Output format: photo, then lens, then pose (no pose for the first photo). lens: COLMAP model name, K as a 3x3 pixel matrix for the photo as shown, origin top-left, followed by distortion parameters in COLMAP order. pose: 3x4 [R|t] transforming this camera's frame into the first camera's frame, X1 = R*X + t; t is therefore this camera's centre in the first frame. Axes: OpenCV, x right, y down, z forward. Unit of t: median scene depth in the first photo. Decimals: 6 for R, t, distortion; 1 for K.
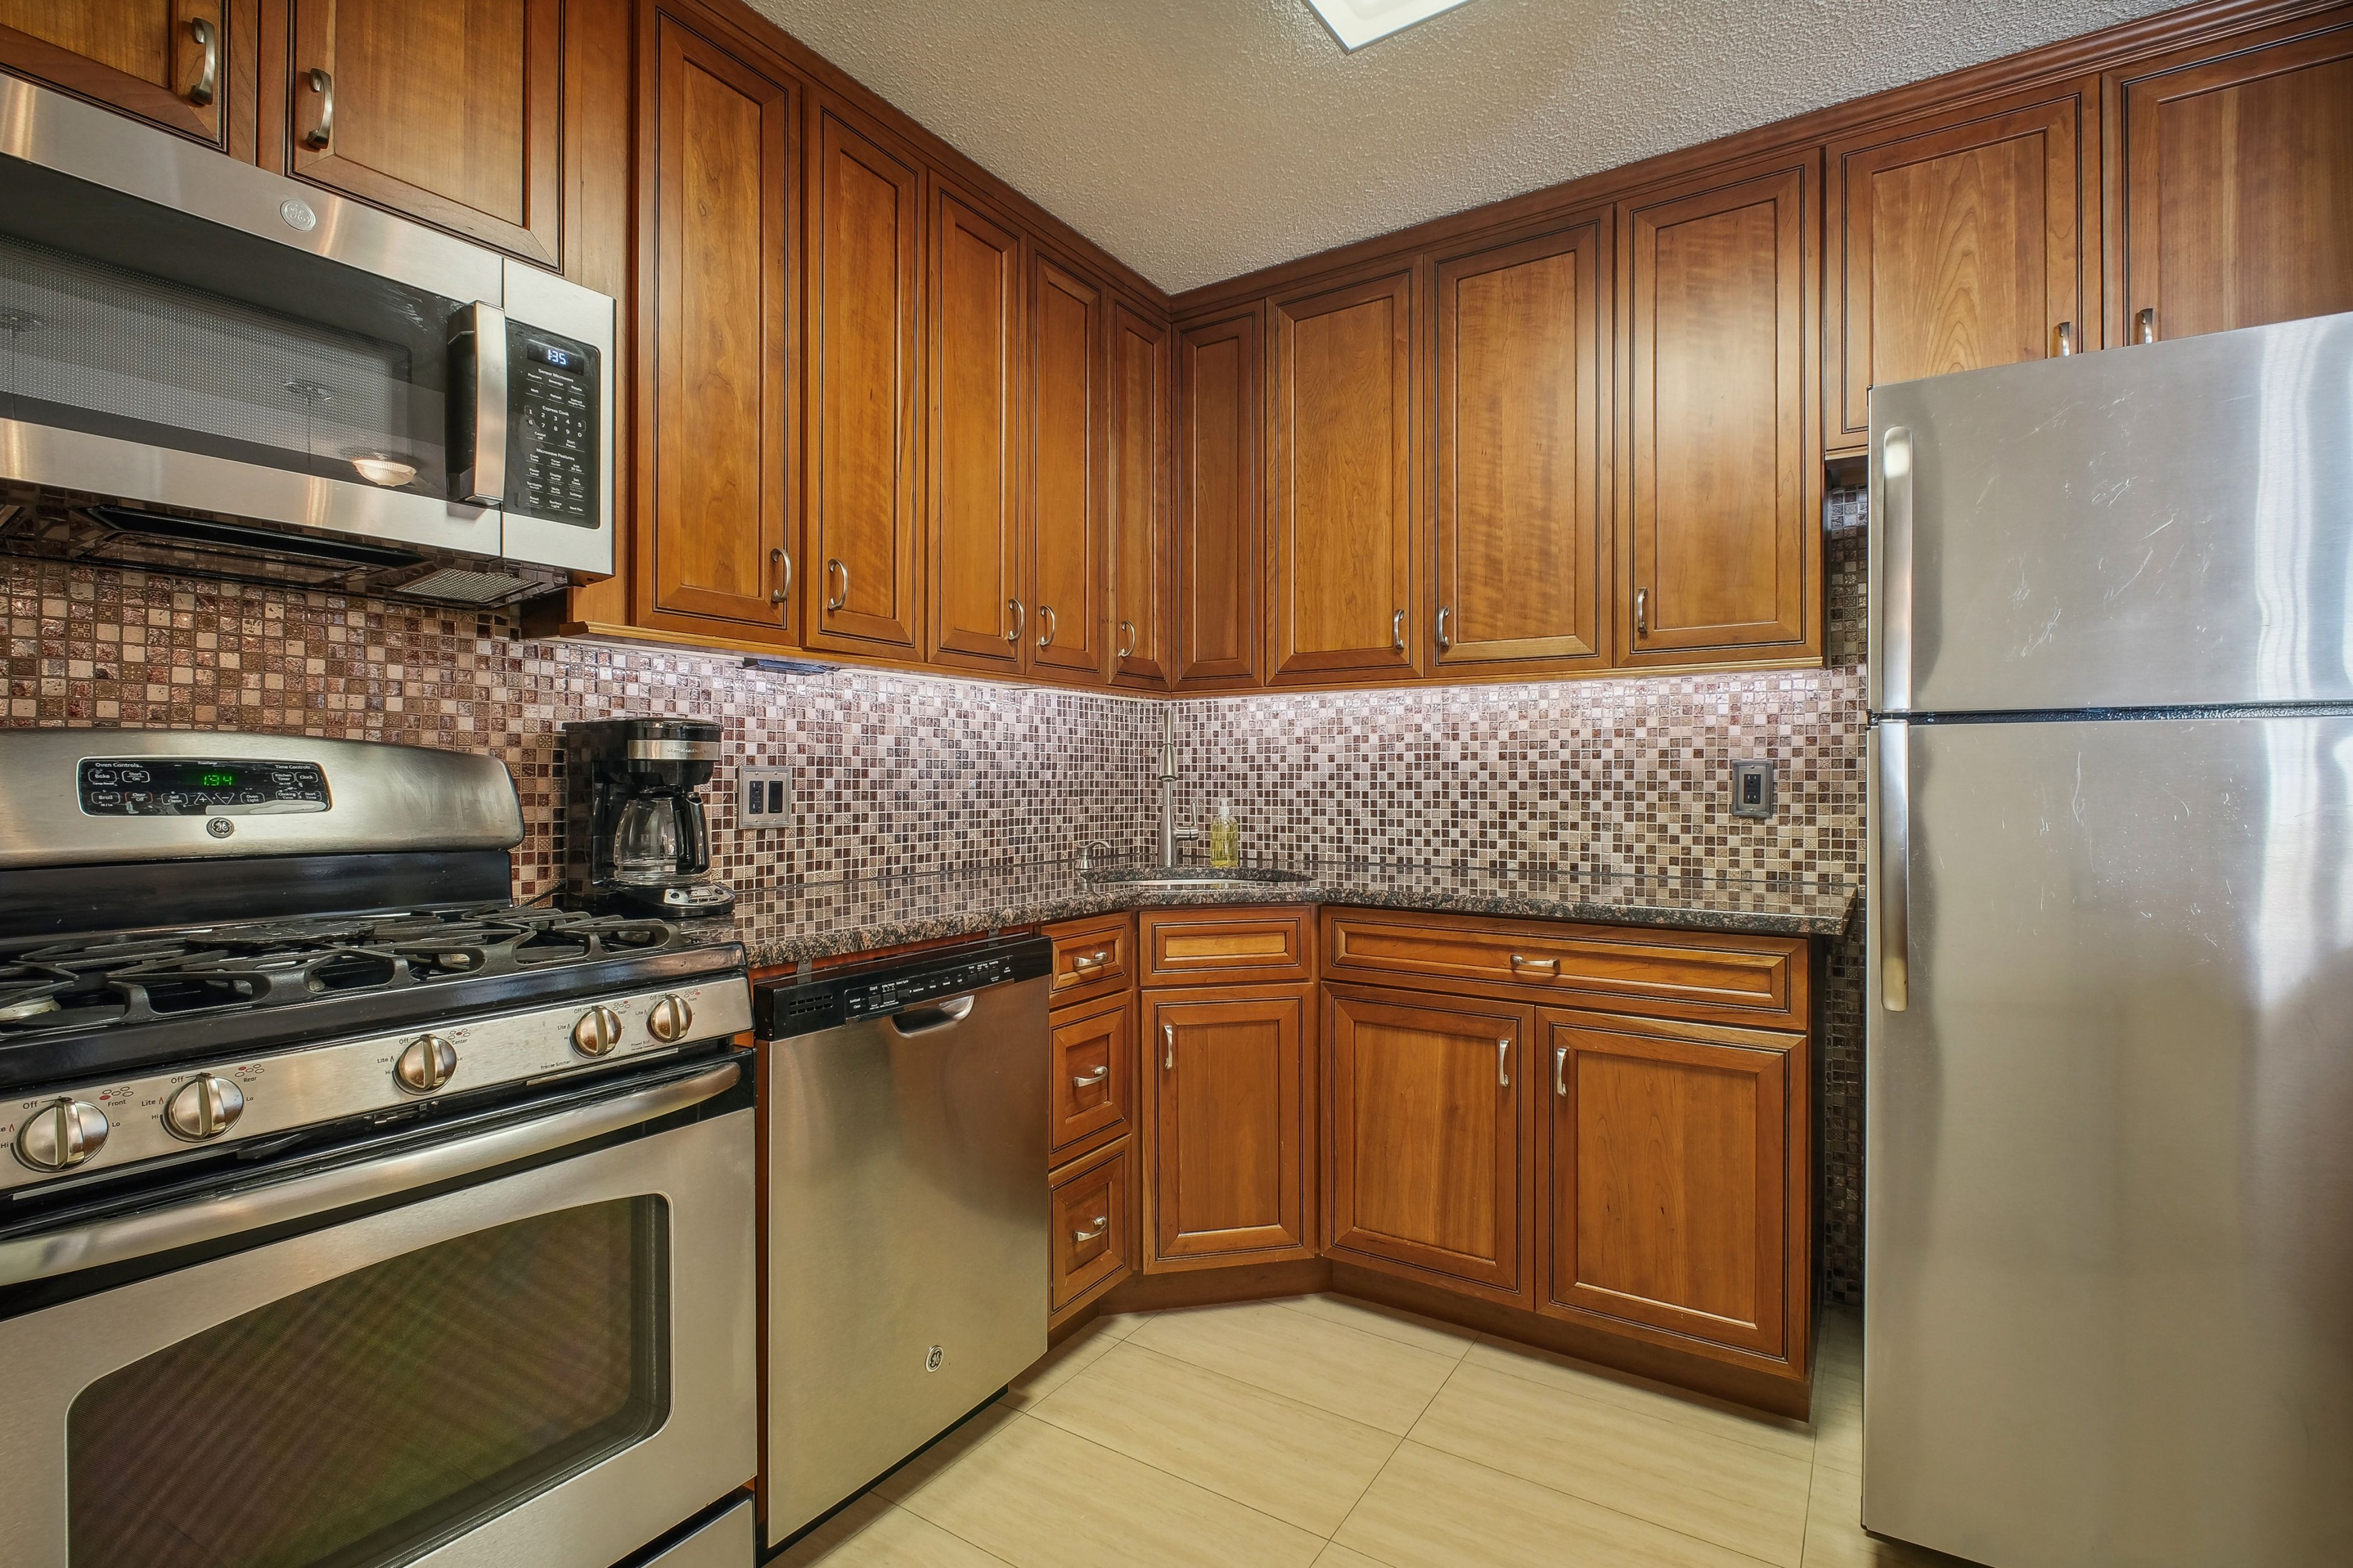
lens RADIAL K [[1095.4, 0, 1180.3], [0, 1095.4, 779.9], [0, 0, 1]] dist [-0.003614, -0.001109]
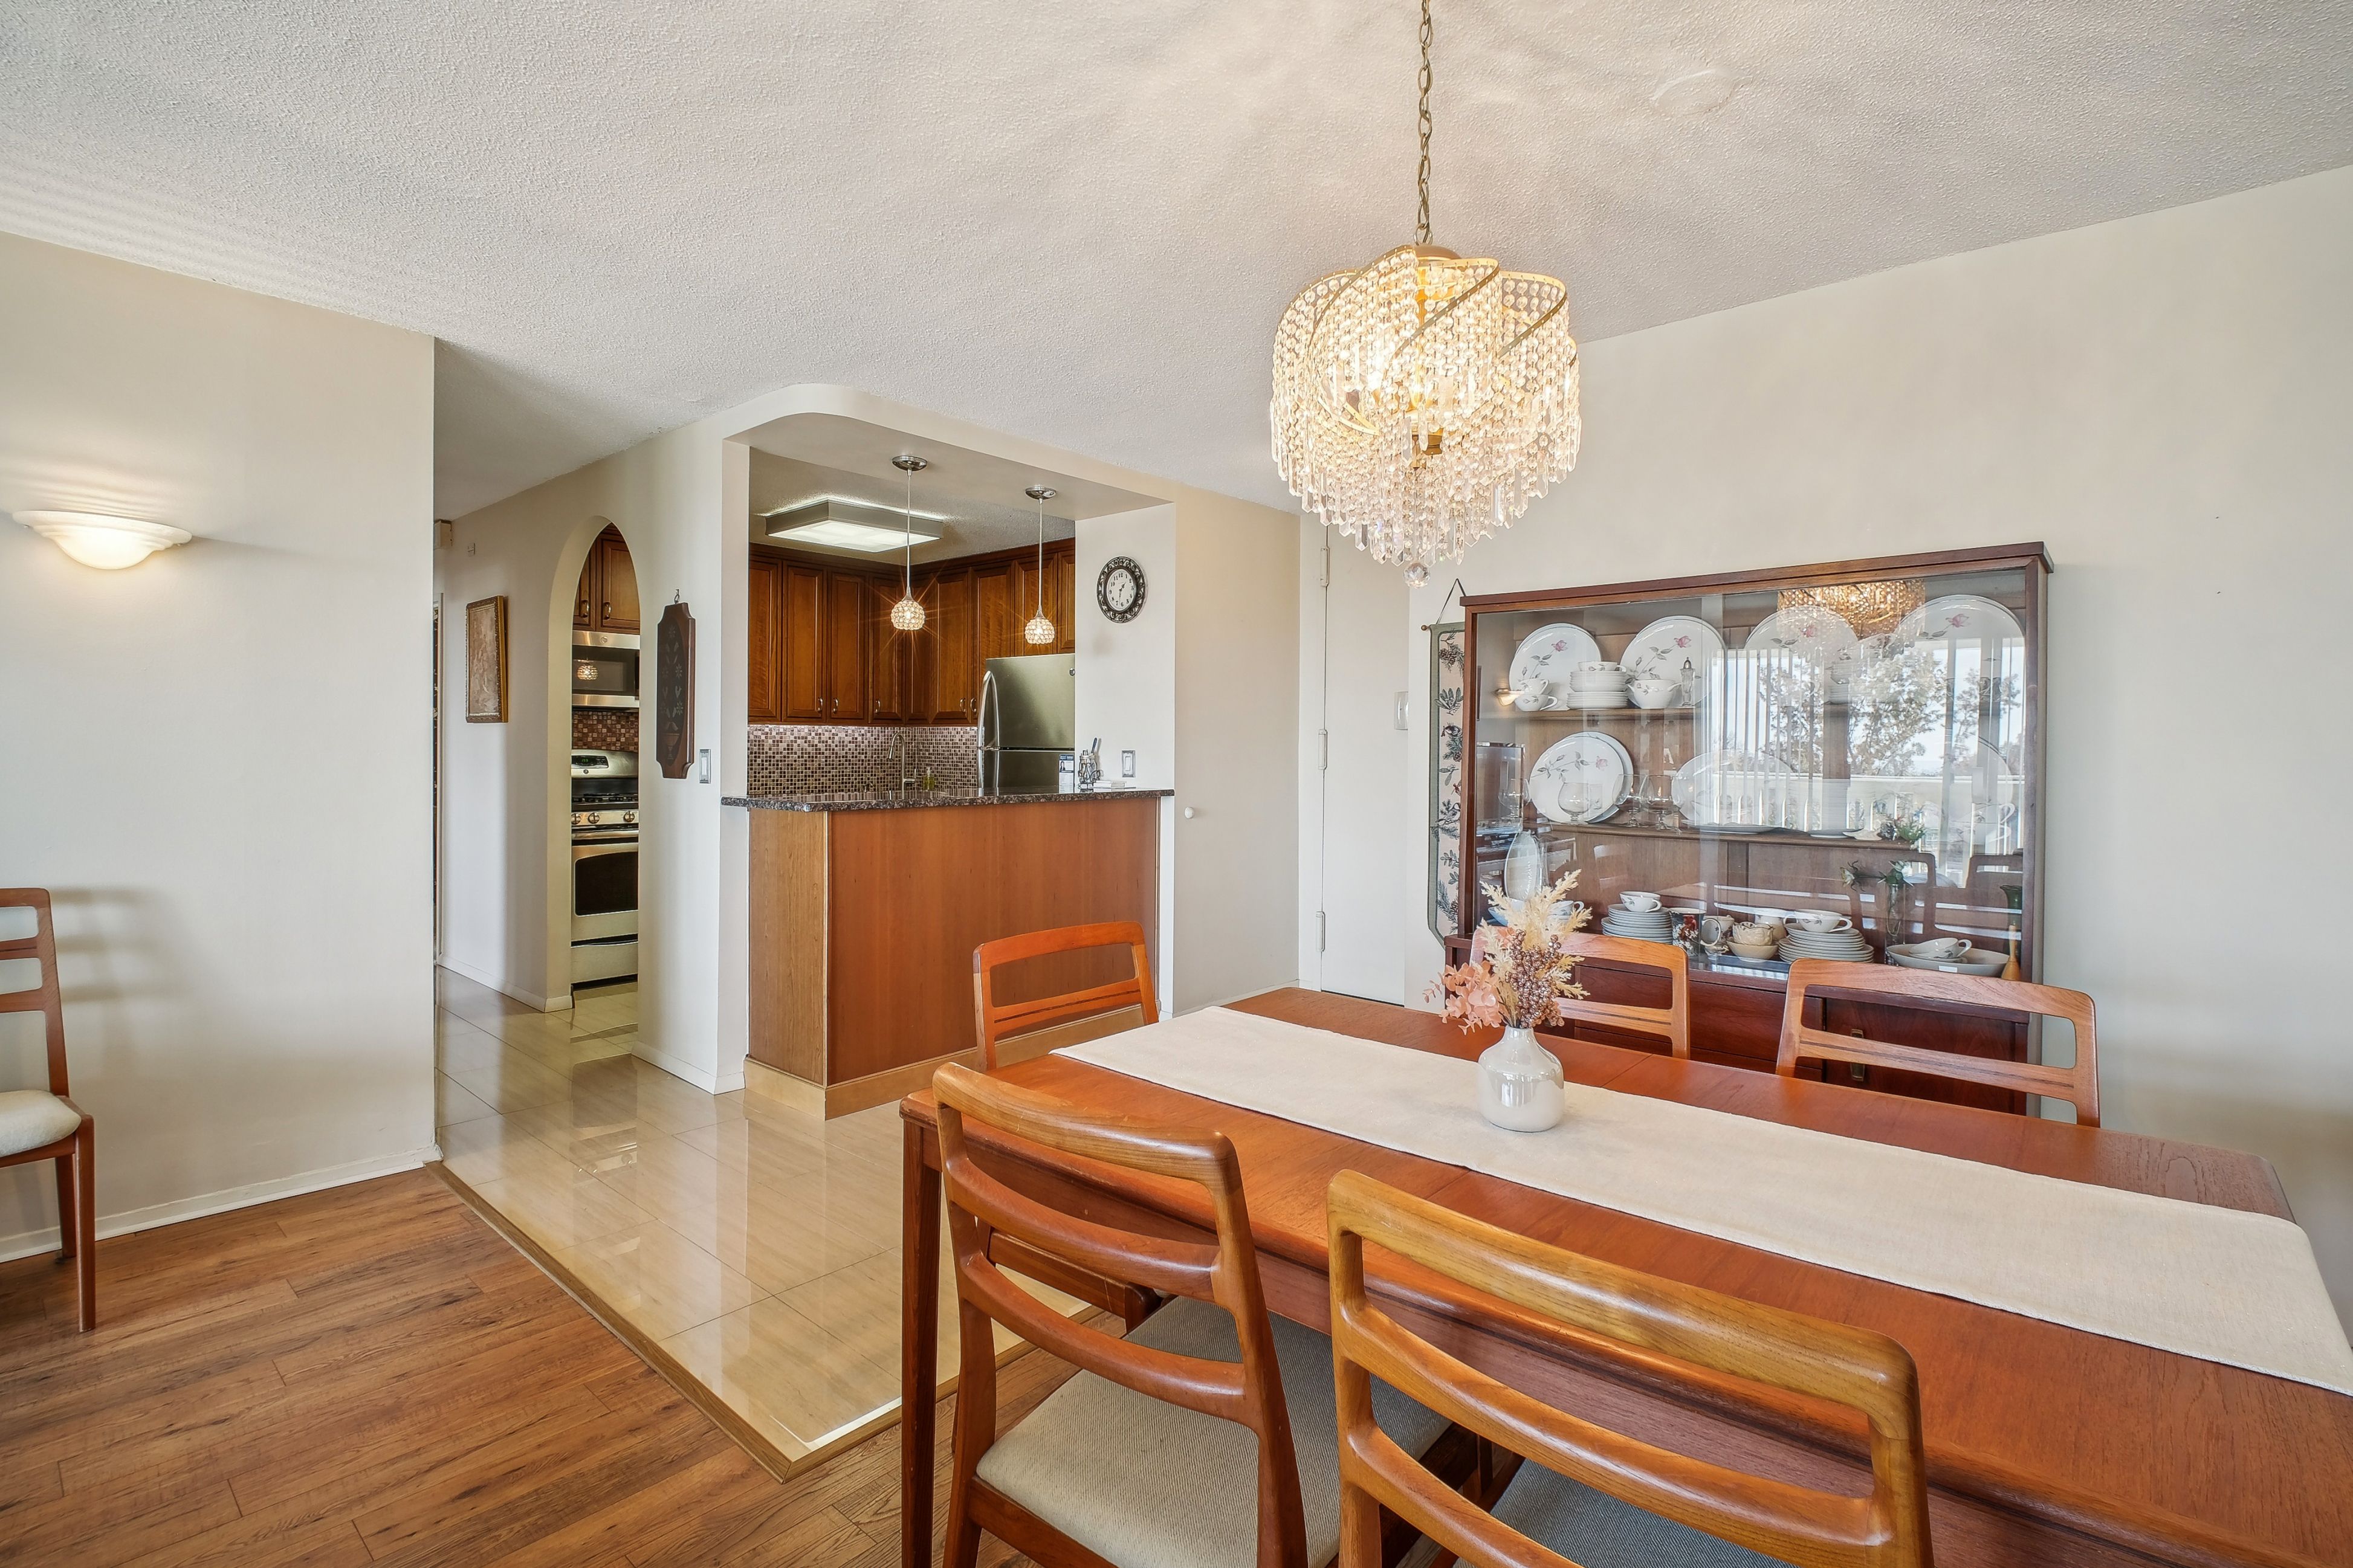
lens RADIAL K [[1097.9, 0, 1182.2], [0, 1097.9, 759.4], [0, 0, 1]] dist [-0.002001, -0.000724]
pose [[0.989524, 0.011788, -0.143888, 1.126954], [-0.010060, 0.999868, 0.012735, -0.044895], [0.144019, -0.011154, 0.989512, -1.603148]]
